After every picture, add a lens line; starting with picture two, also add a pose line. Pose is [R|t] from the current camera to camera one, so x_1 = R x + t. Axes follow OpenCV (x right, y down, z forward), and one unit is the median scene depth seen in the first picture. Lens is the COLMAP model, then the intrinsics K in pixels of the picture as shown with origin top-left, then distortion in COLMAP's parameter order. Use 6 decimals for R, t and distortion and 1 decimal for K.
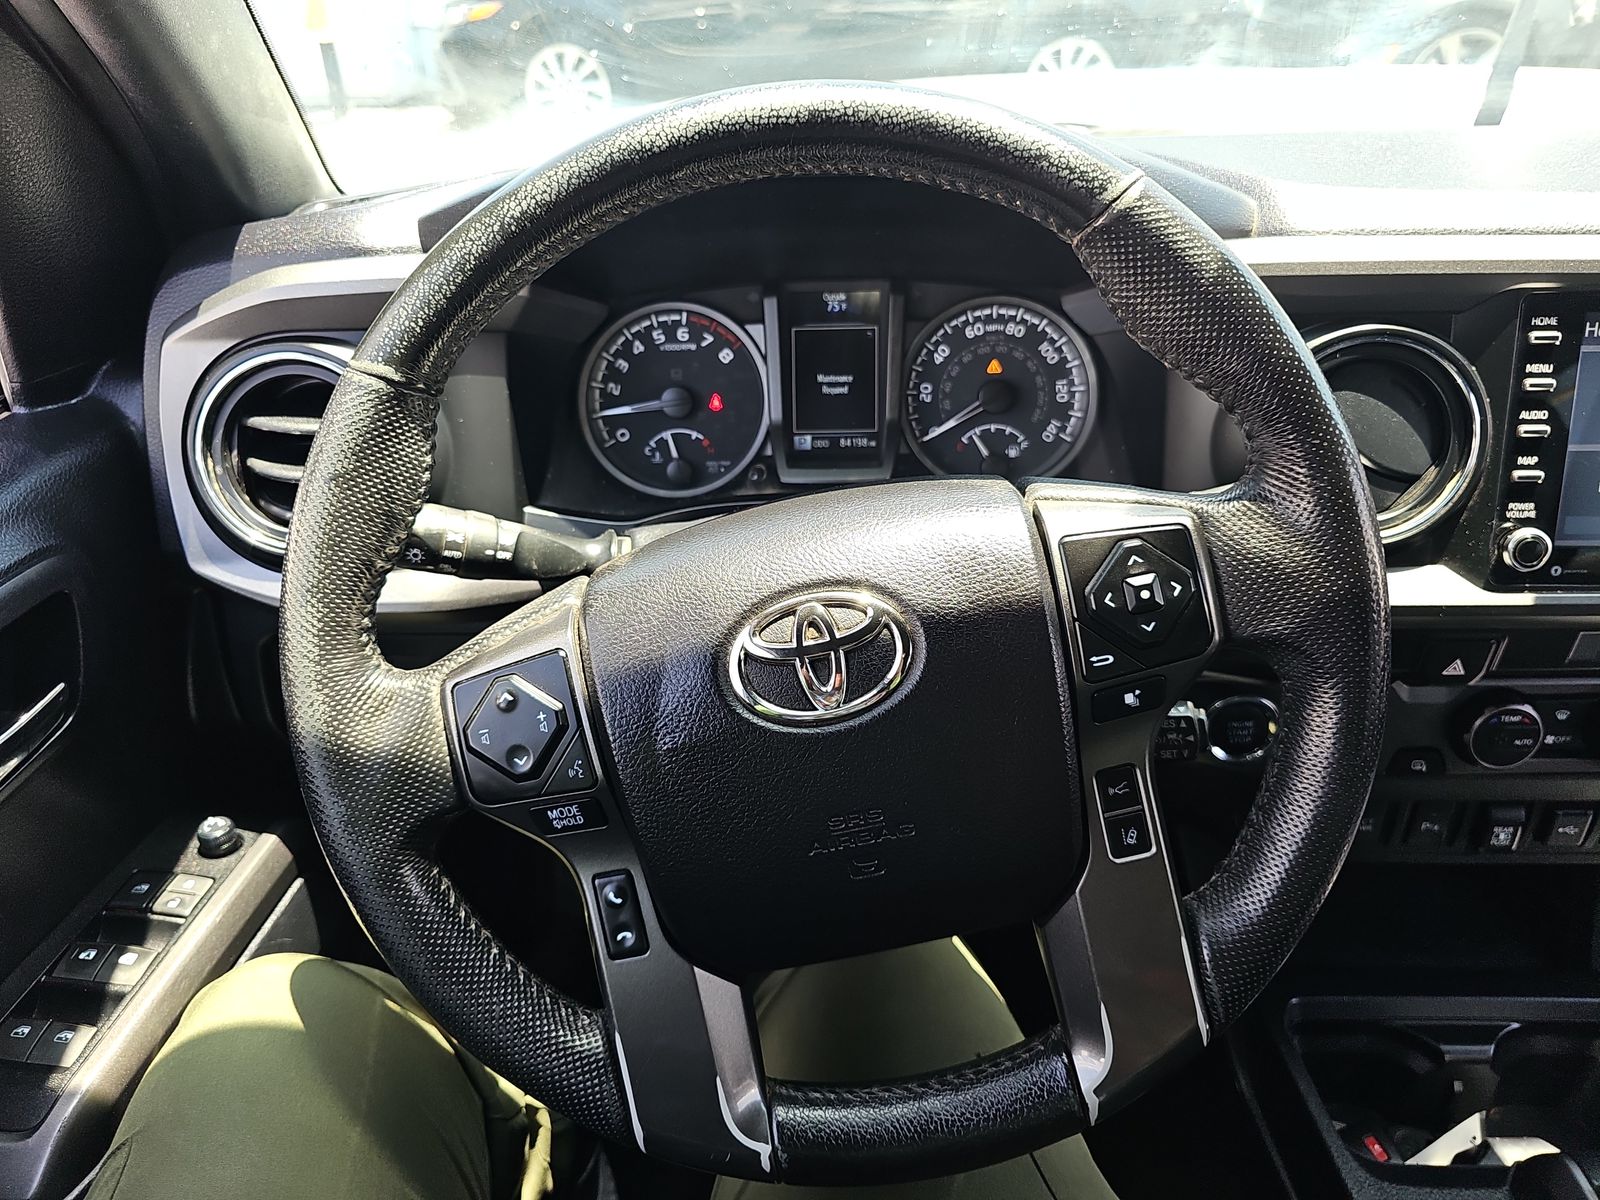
lens RADIAL K [[1077.9, 0, 800.0], [0, 1077.9, 600.0], [0, 0, 1]] dist [0.049729, -0.046689]
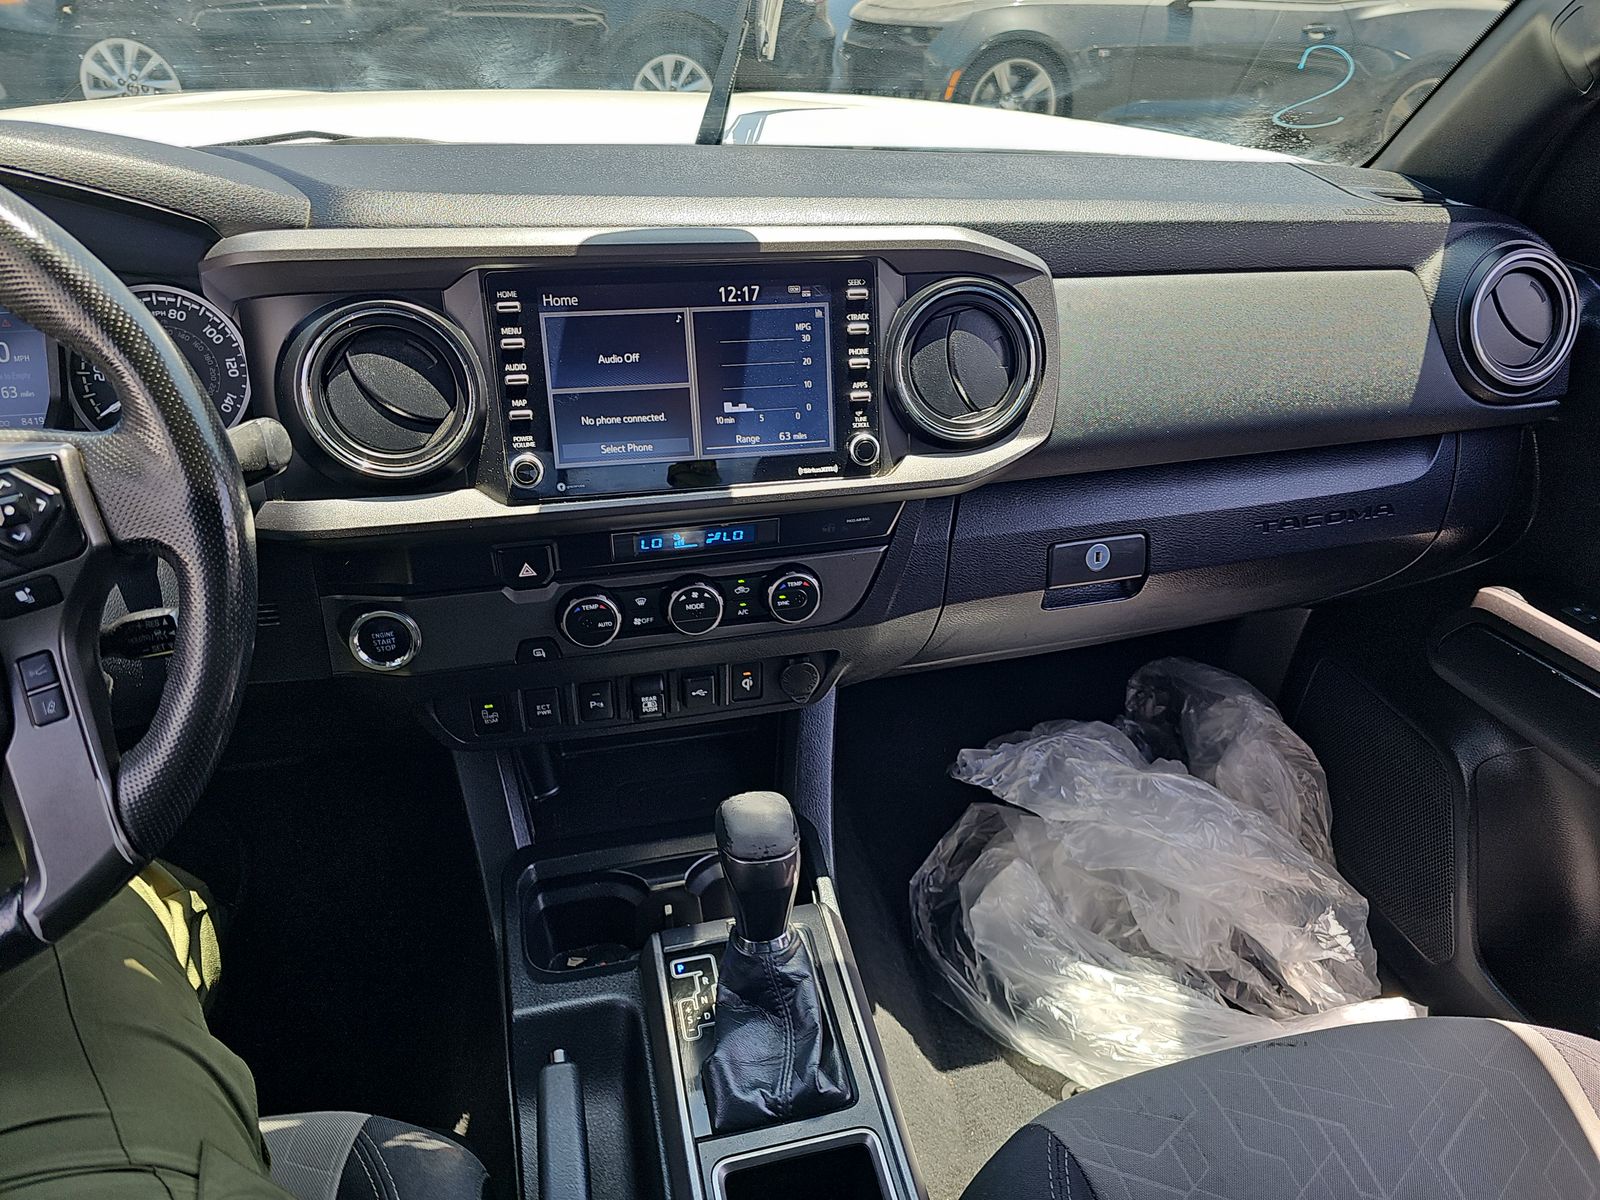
lens RADIAL K [[1067.7, 0, 804.5], [0, 1067.7, 626.3], [0, 0, 1]] dist [0.009377, -0.001052]
pose [[0.963227, -0.100783, 0.249071, 0.519624], [0.096198, 0.994893, 0.030543, 0.105182], [-0.250877, -0.005459, 0.968004, -0.257671]]
